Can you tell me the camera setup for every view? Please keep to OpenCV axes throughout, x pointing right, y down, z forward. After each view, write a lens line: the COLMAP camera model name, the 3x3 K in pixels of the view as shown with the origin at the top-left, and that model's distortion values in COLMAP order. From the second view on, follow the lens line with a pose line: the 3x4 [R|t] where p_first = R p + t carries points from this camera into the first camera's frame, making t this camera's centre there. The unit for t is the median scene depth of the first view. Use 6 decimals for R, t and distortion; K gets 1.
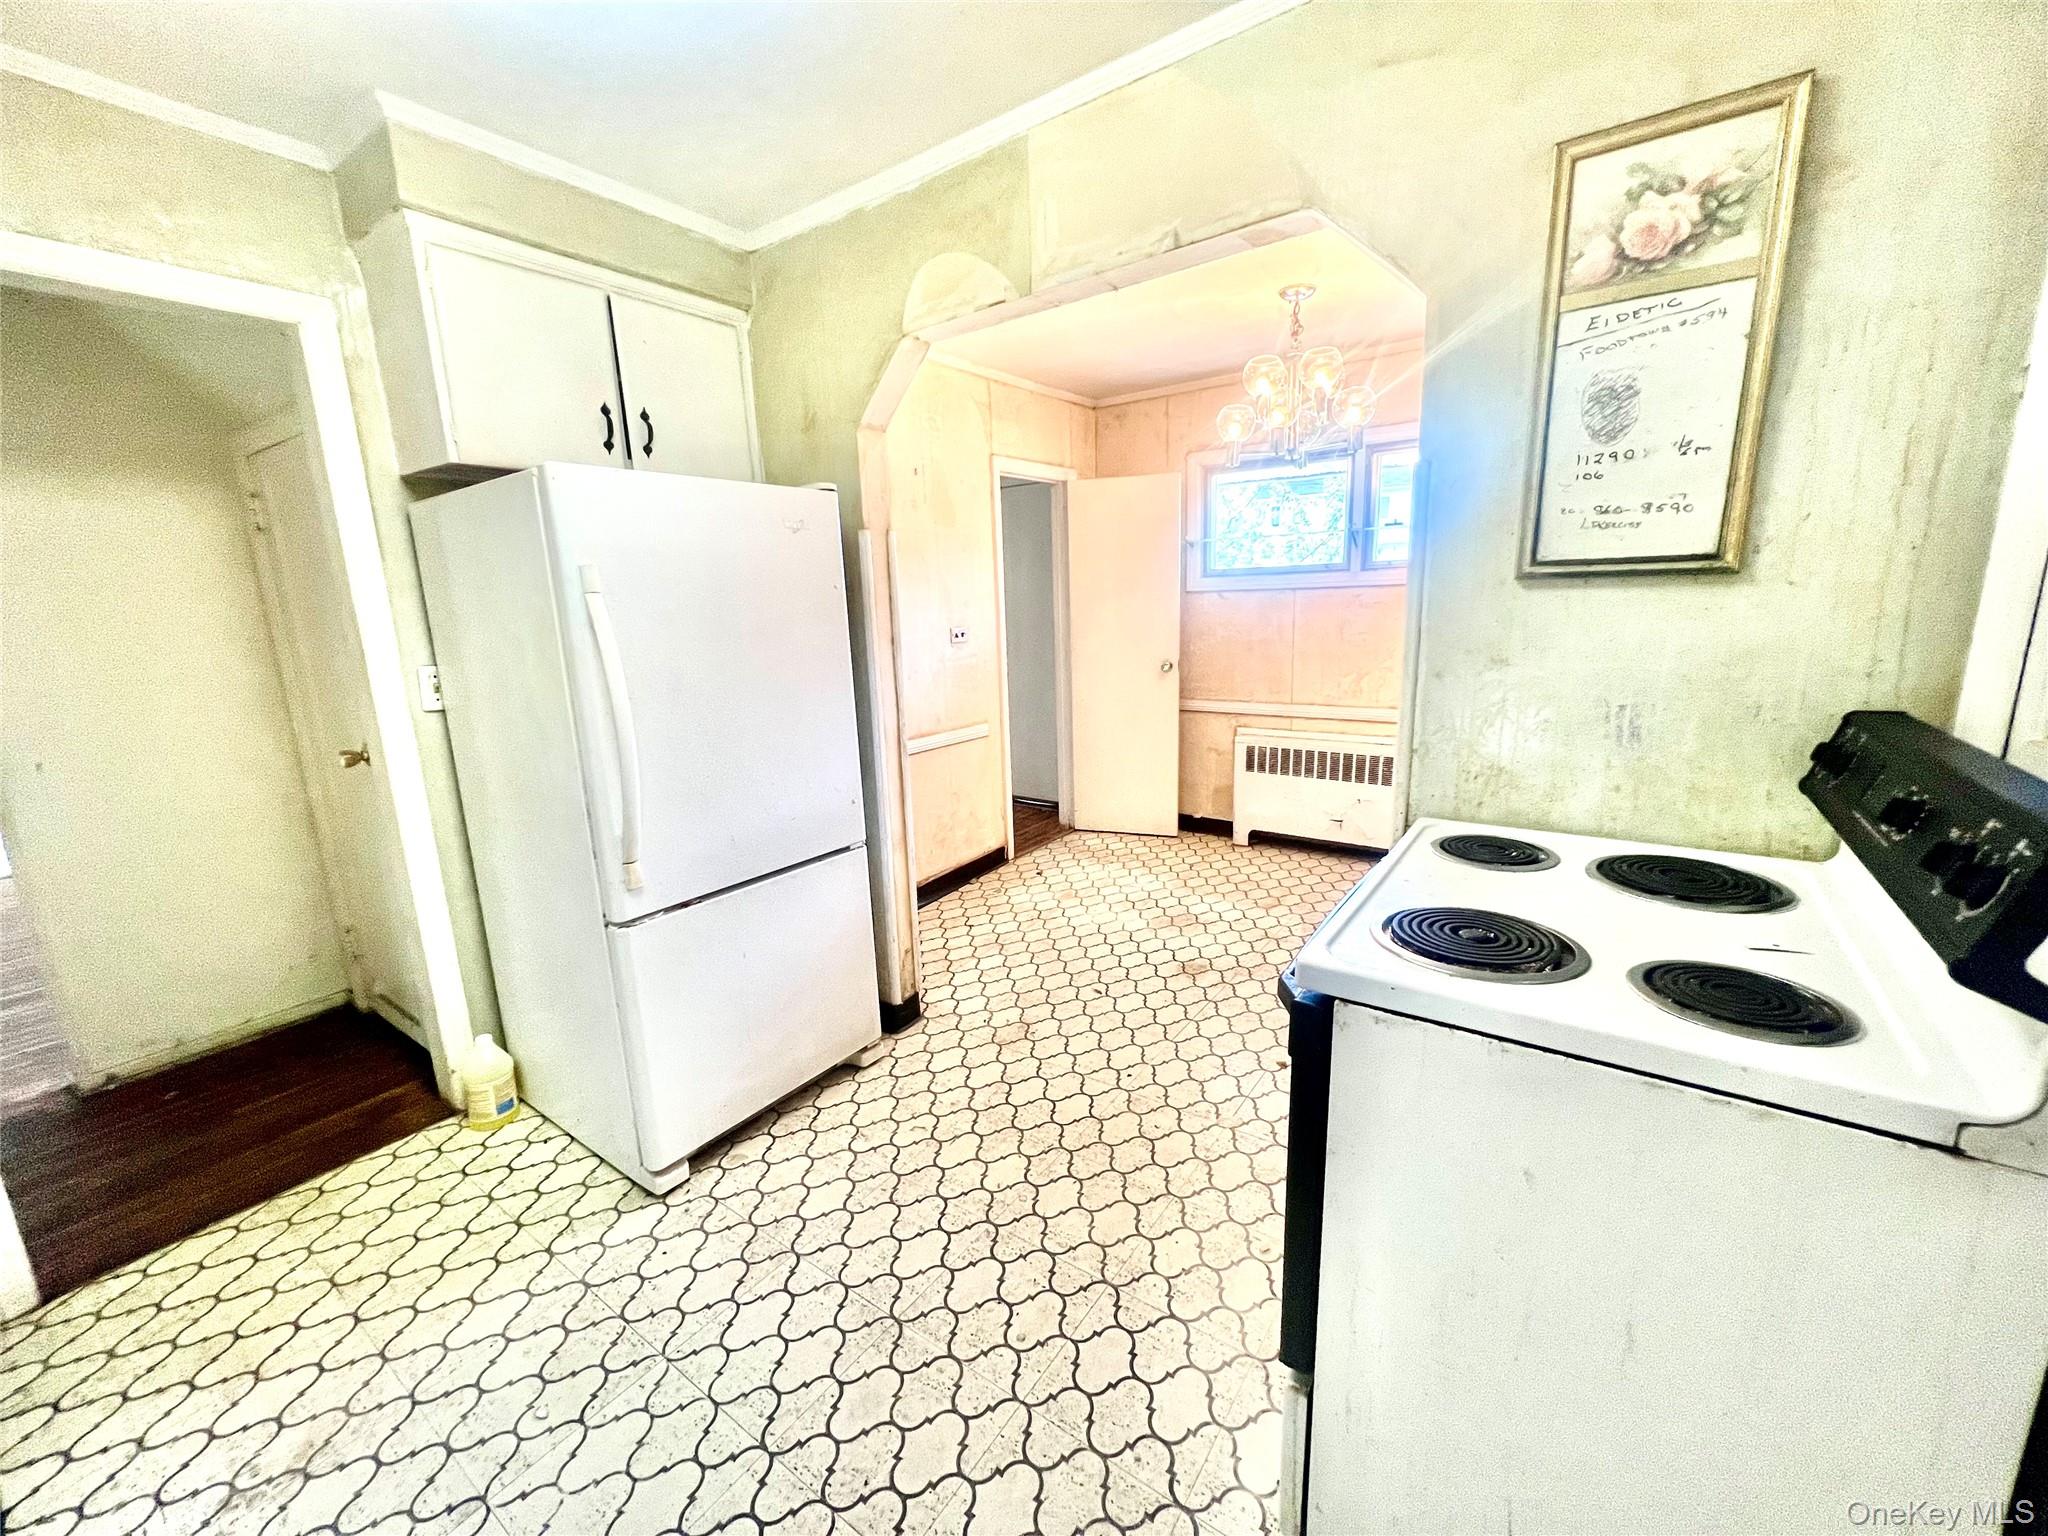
lens RADIAL K [[813.7, 0, 1029.0], [0, 813.7, 764.7], [0, 0, 1]] dist [-0.000063, 0.000019]
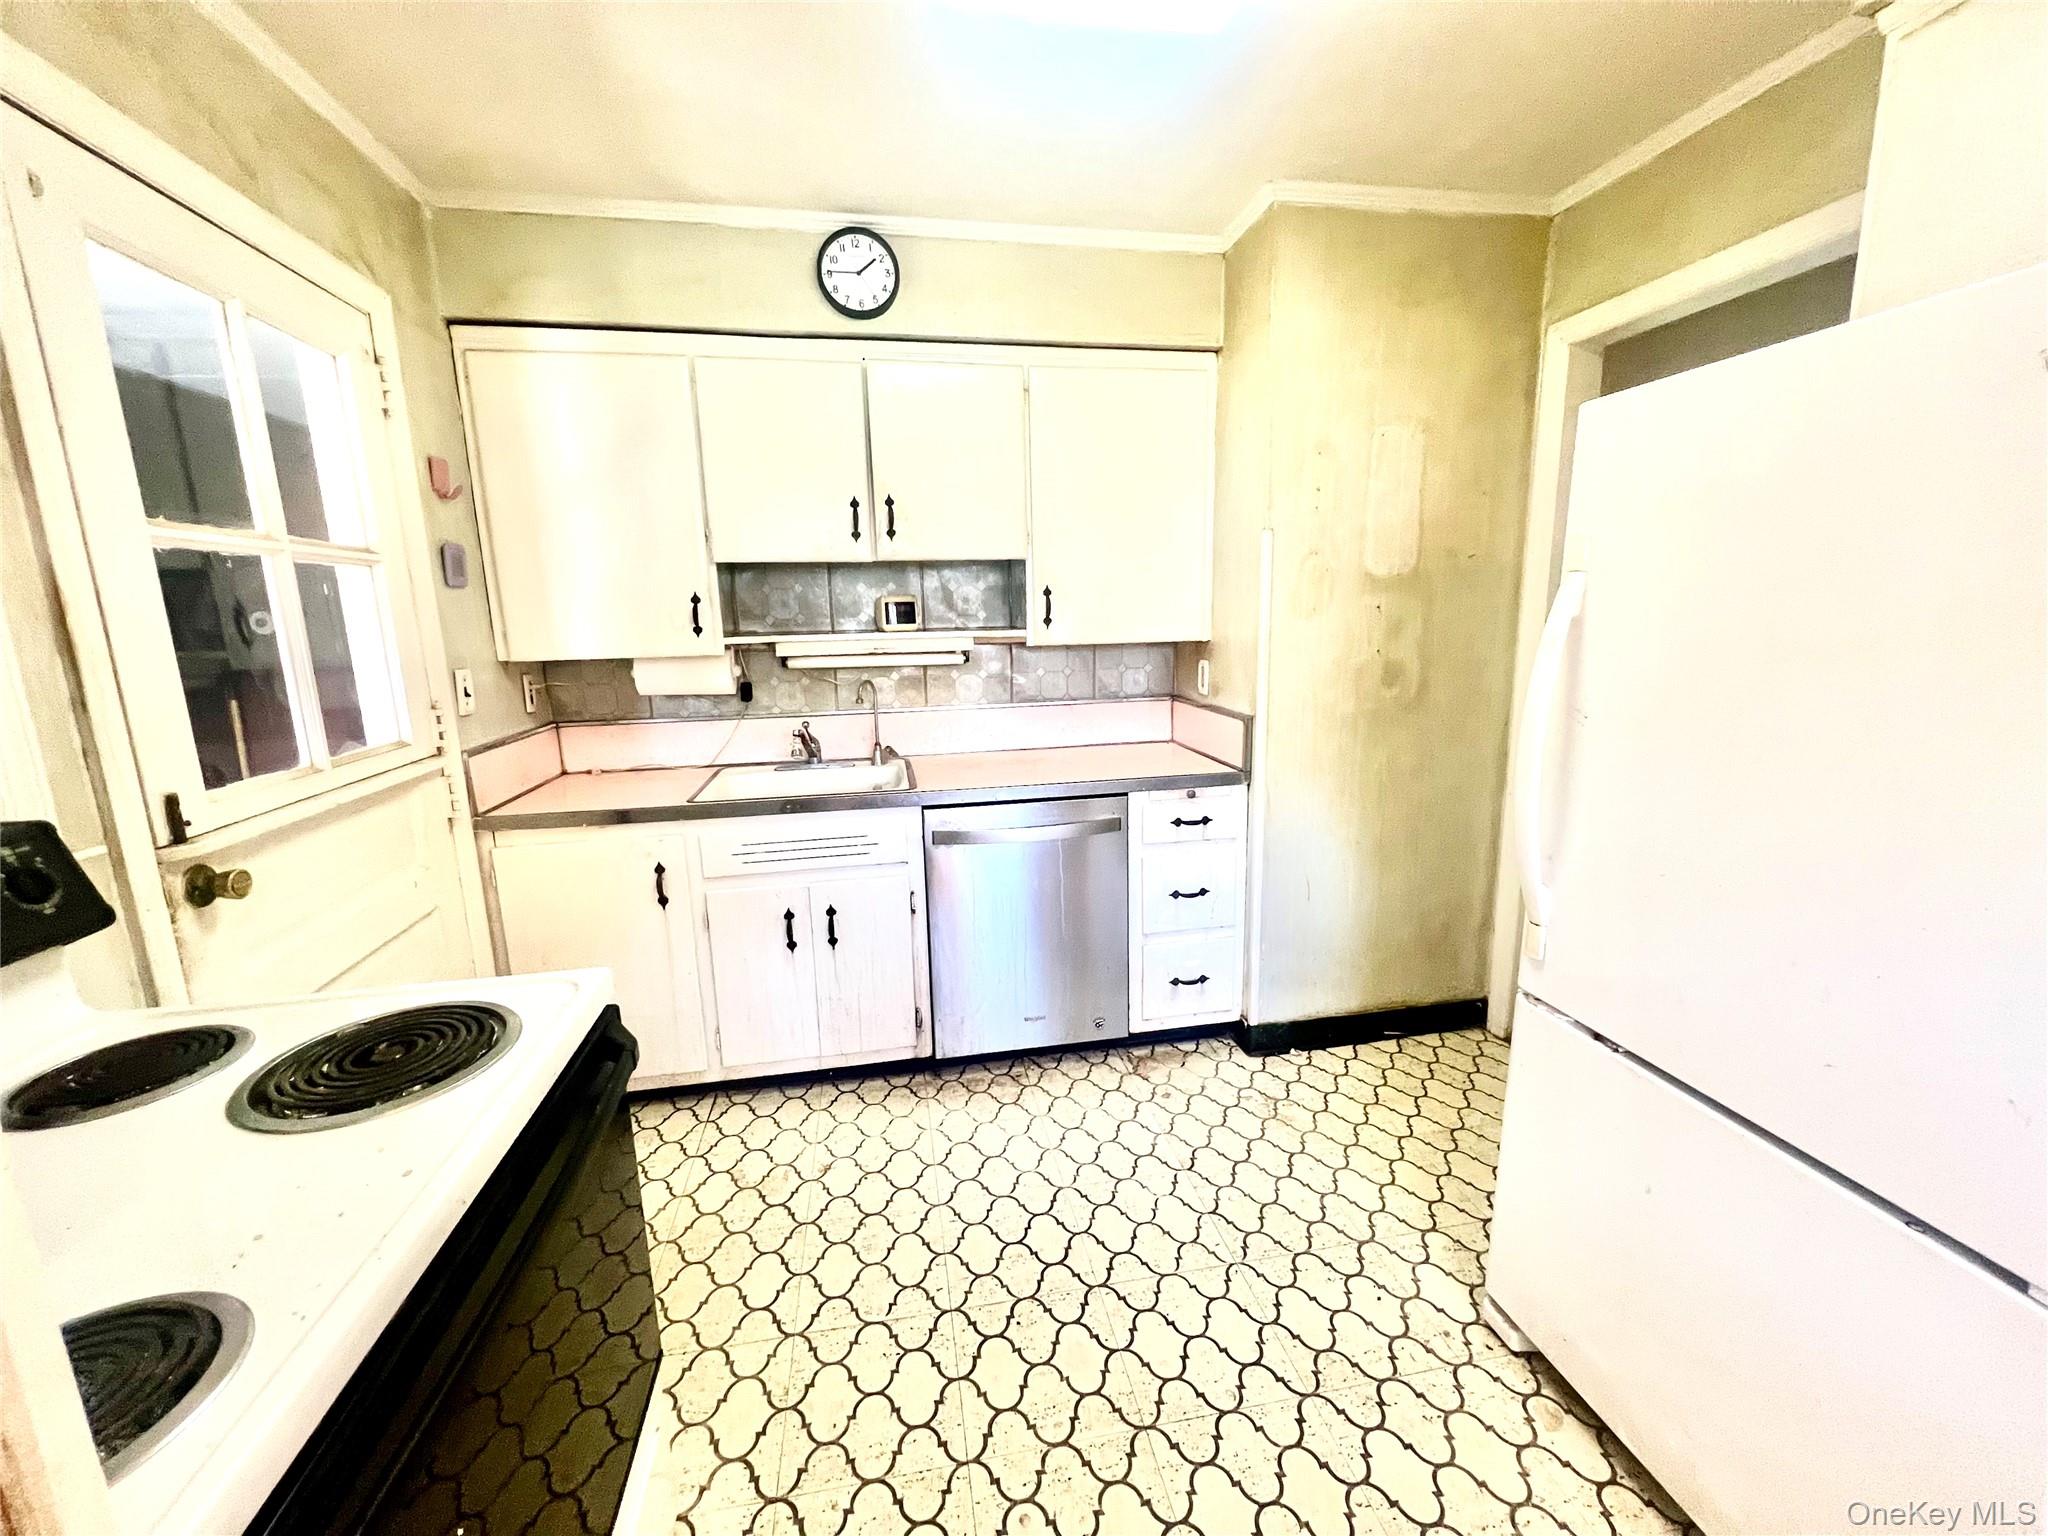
lens RADIAL K [[813.7, 0, 1032.7], [0, 813.7, 774.9], [0, 0, 1]] dist [-0.000063, 0.000019]
pose [[-0.695020, 0.187028, -0.694239, 0.295487], [-0.092397, 0.934335, 0.344210, -0.197048], [0.713029, 0.303379, -0.632101, 0.932057]]
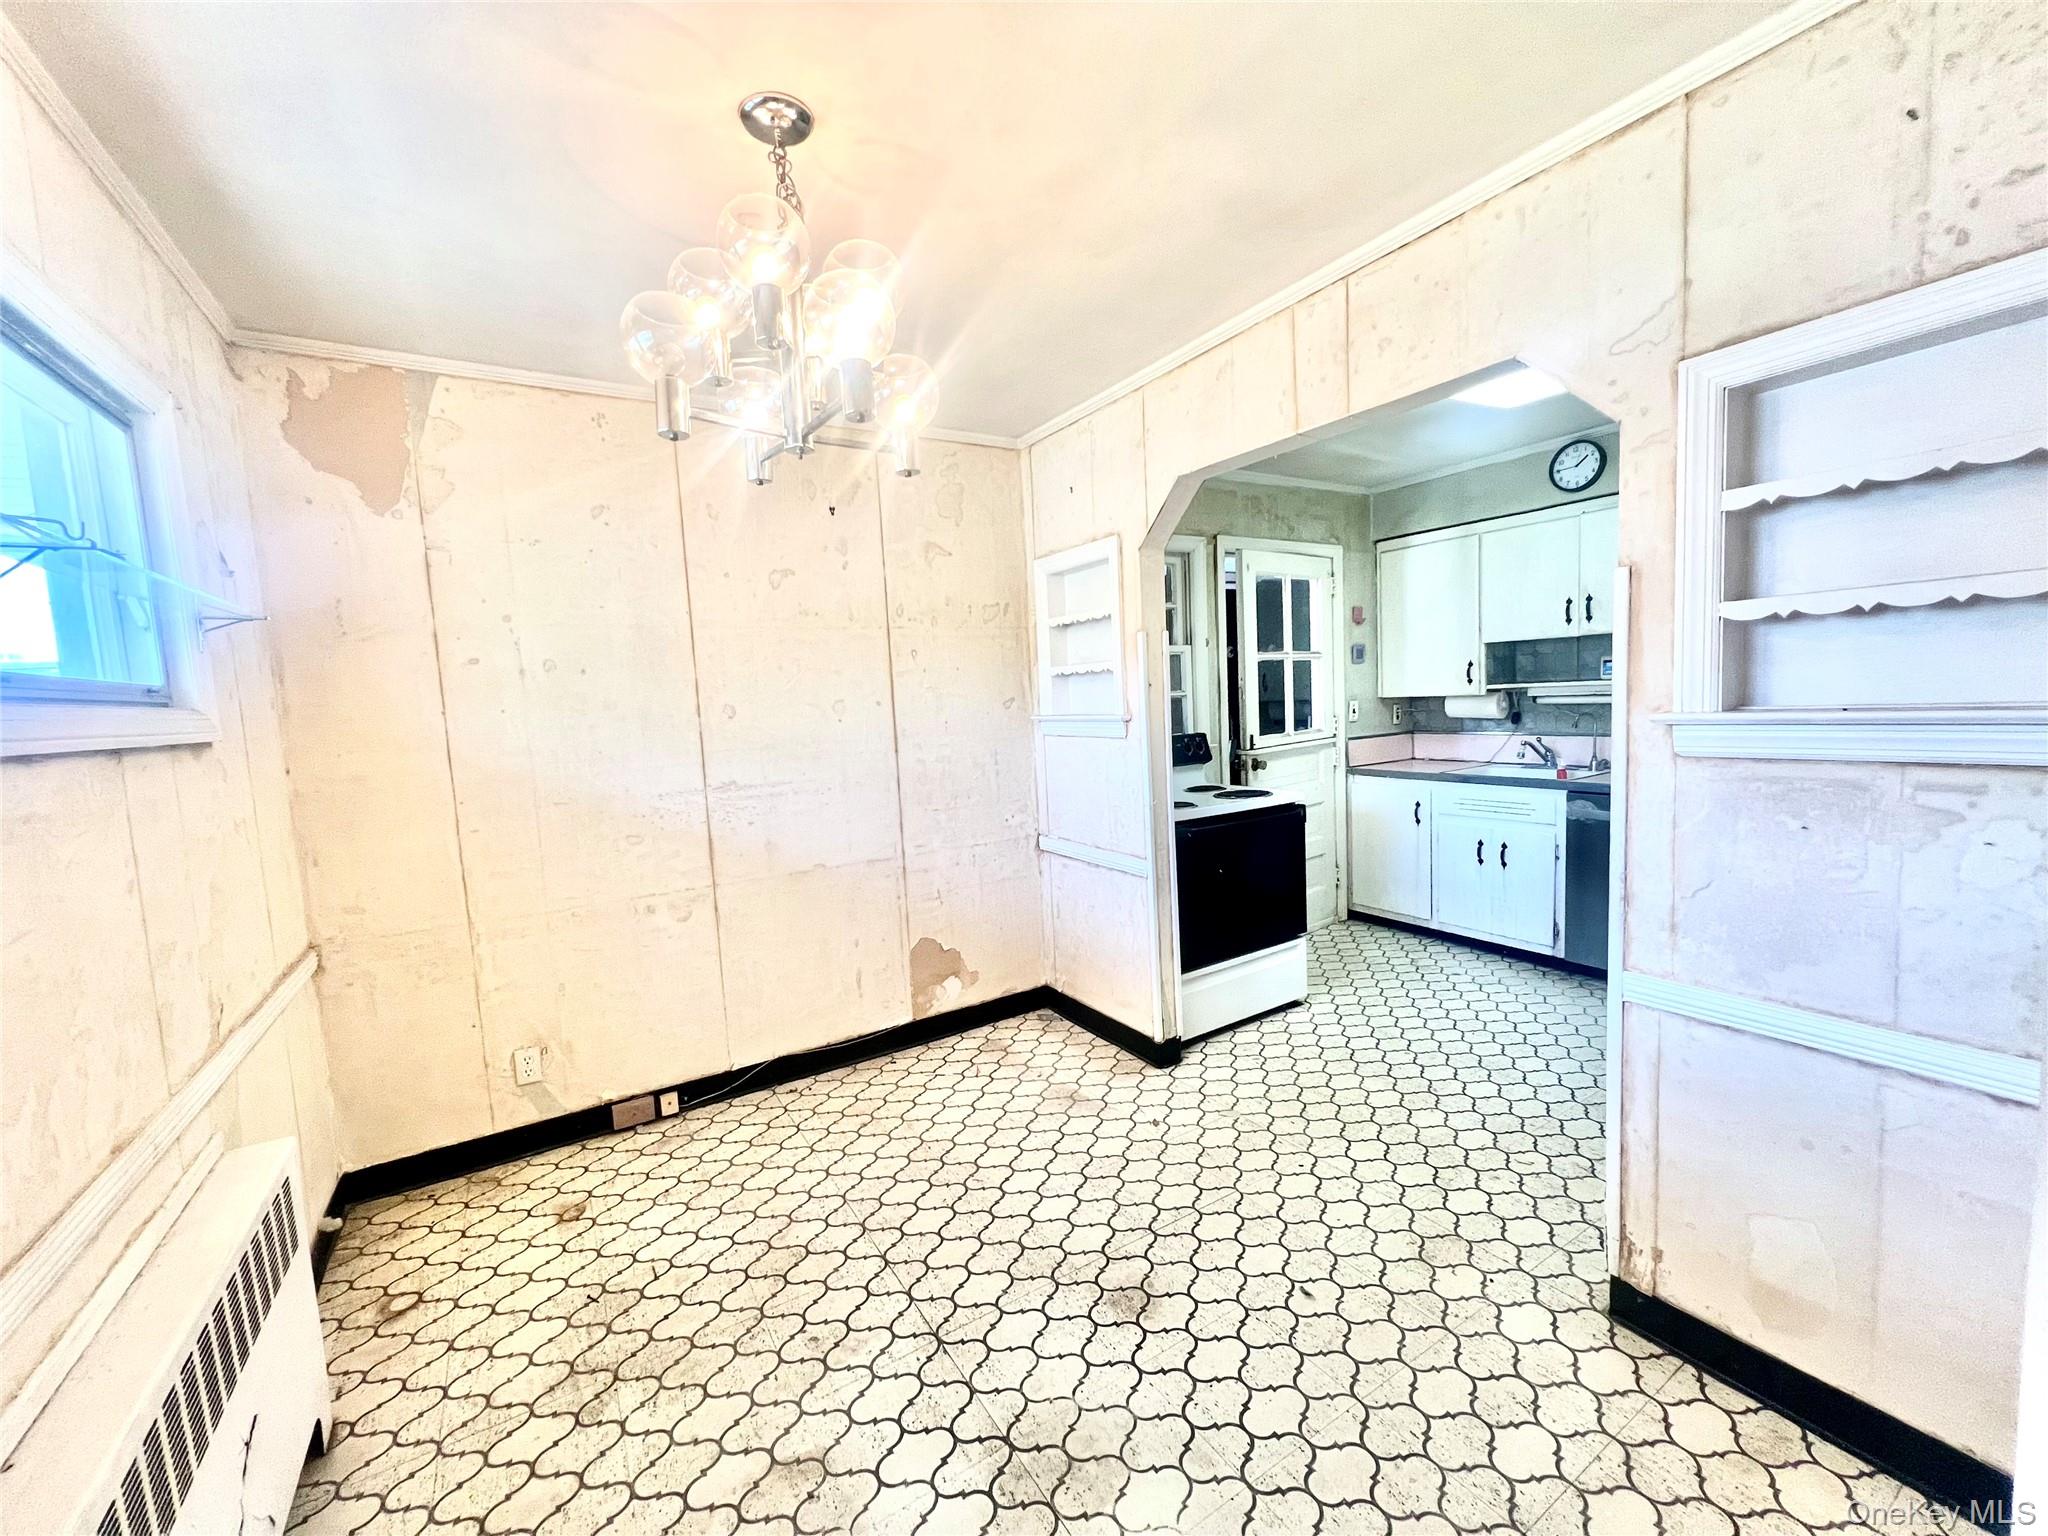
lens RADIAL K [[813.7, 0, 1012.0], [0, 813.7, 770.2], [0, 0, 1]] dist [-0.000063, 0.000019]
pose [[-0.911665, 0.044899, 0.408473, 0.019641], [0.161026, 0.953552, 0.254578, -0.437141], [-0.378070, 0.297865, -0.876550, 2.081659]]
